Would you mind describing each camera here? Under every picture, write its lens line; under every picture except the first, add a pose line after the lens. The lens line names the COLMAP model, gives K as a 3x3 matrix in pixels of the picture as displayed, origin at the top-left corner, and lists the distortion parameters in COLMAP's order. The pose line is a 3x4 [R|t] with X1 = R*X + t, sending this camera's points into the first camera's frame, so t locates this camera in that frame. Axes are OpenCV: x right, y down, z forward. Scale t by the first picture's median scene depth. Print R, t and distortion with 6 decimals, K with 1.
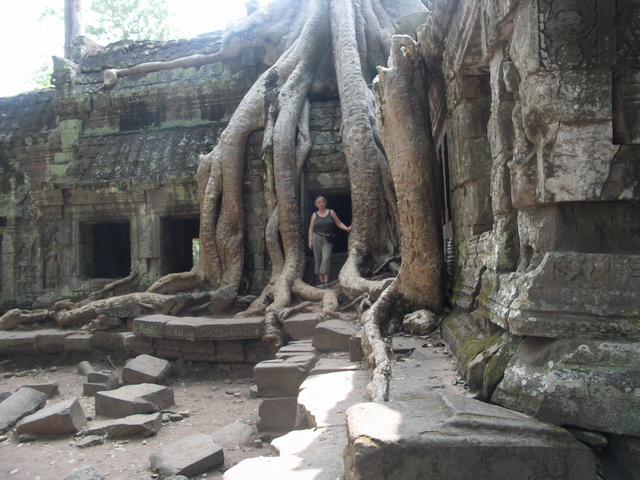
lens RADIAL K [[523.9, 0, 320.0], [0, 523.9, 240.0], [0, 0, 1]] dist [-0.086472, 0.001141]
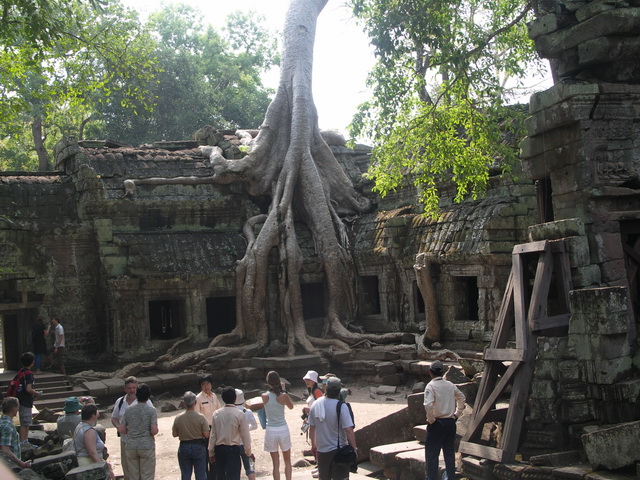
lens RADIAL K [[1197.4, 0, 320.0], [0, 1197.4, 240.0], [0, 0, 1]] dist [0.031647, 0.084633]
pose [[0.770636, 0.012790, 0.637147, -2.249894], [-0.017536, 0.999846, 0.001139, -0.220006], [-0.637034, -0.012051, 0.770742, -1.894459]]
